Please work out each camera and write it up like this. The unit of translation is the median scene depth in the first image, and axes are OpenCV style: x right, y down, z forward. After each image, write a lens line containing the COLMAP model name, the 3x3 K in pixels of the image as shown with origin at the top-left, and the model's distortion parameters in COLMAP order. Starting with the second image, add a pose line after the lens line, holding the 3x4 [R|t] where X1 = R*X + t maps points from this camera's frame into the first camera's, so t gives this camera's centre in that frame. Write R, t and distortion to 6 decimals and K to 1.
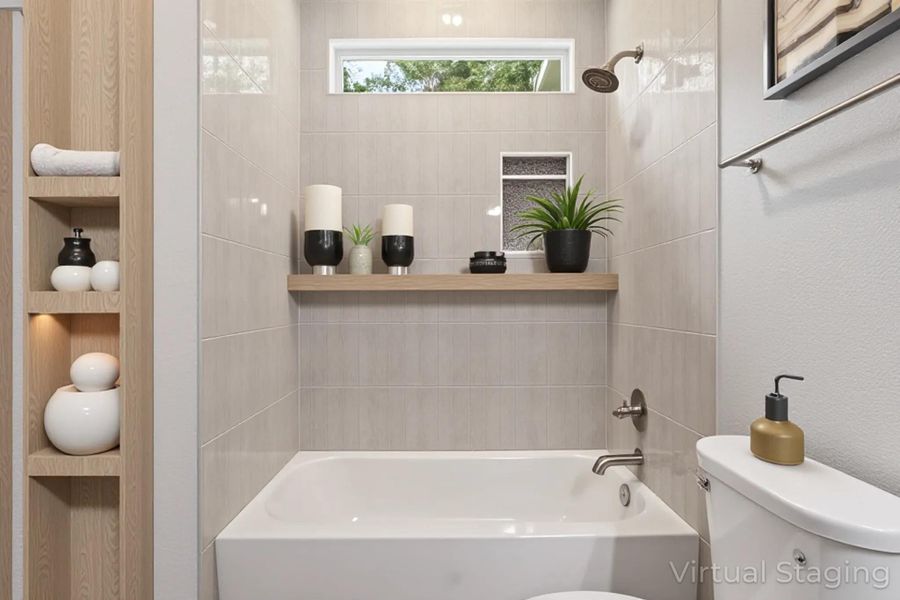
lens RADIAL K [[422.0, 0, 449.3], [0, 422.0, 318.7], [0, 0, 1]] dist [-0.014375, -0.000206]
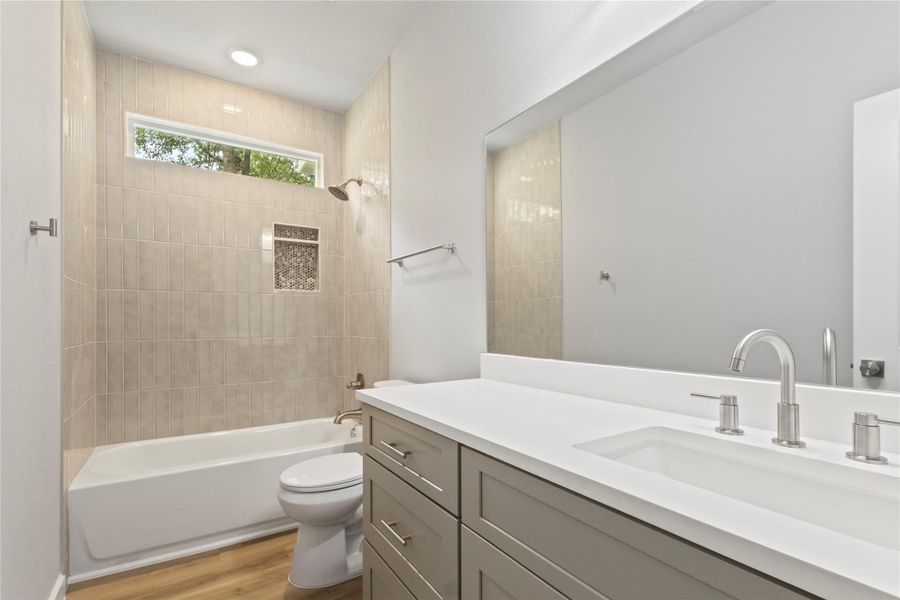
lens RADIAL K [[422.0, 0, 449.3], [0, 422.0, 318.7], [0, 0, 1]] dist [-0.014375, -0.000206]
pose [[0.840648, 0.011285, 0.541464, -0.176235], [0.021858, 0.998261, -0.054741, 0.042584], [-0.541140, 0.057853, 0.838940, -0.631941]]
